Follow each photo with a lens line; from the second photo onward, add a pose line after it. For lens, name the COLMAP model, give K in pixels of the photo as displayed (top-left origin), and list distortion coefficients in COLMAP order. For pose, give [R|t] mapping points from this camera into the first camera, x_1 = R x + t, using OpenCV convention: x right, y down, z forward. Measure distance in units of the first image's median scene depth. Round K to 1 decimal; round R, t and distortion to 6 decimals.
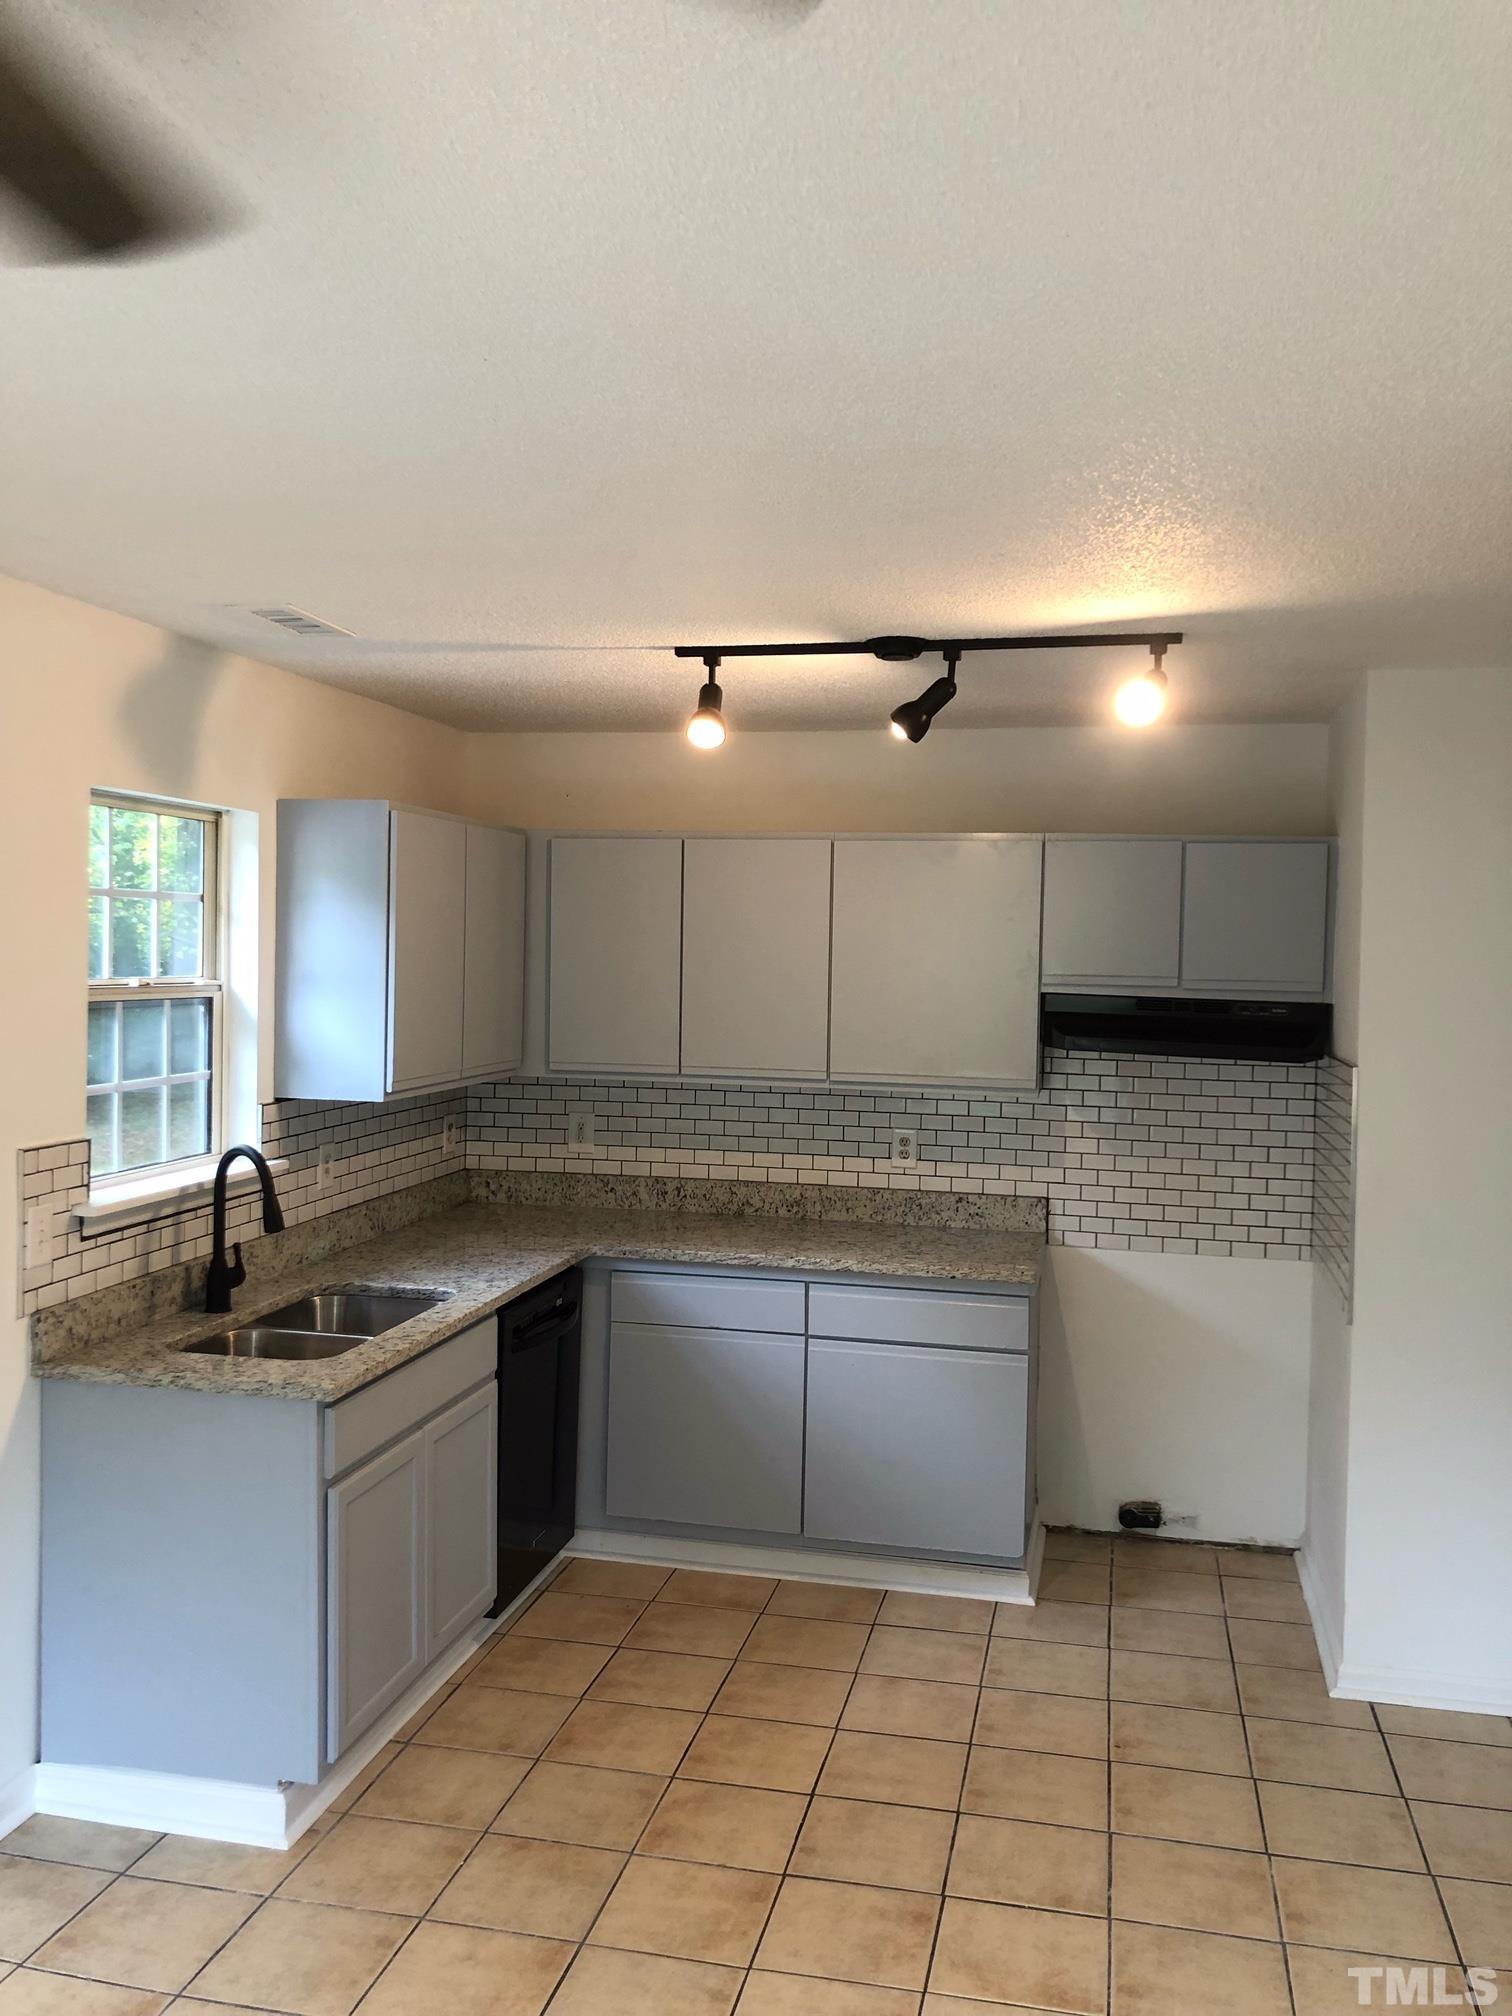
lens RADIAL K [[1689.3, 0, 759.2], [0, 1689.3, 1005.0], [0, 0, 1]] dist [0.028321, -0.028965]
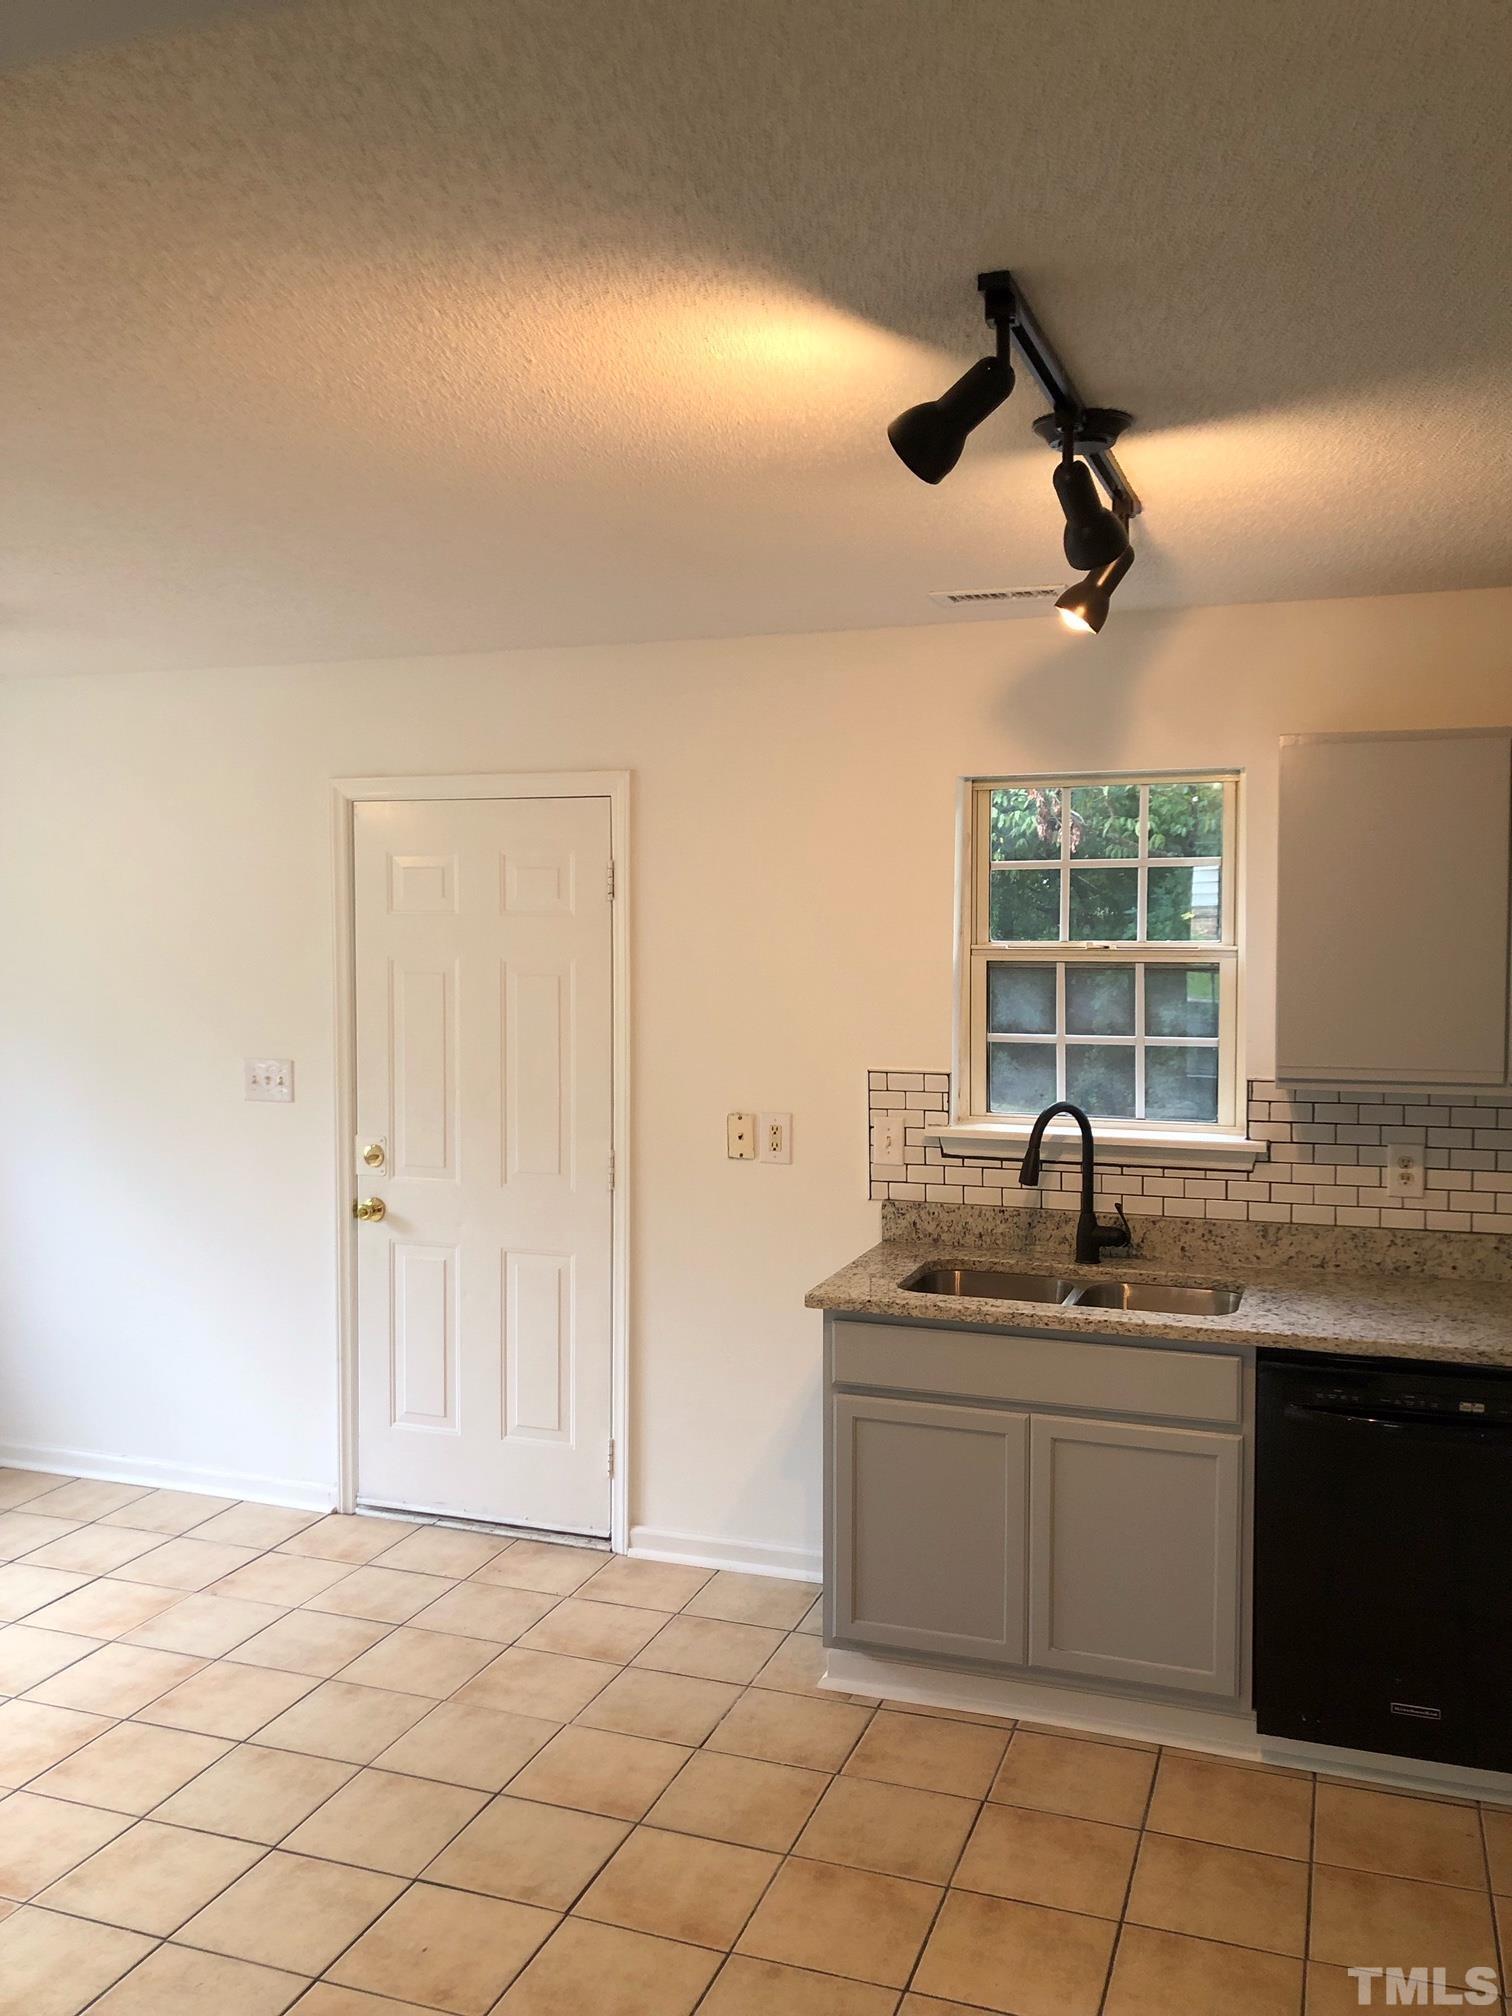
lens RADIAL K [[1689.3, 0, 758.3], [0, 1689.3, 1008.0], [0, 0, 1]] dist [0.028321, -0.028965]
pose [[-0.144459, 0.043160, -0.988569, 0.798310], [-0.033769, 0.998251, 0.048518, -0.020039], [0.988934, 0.040392, -0.142748, 1.034110]]
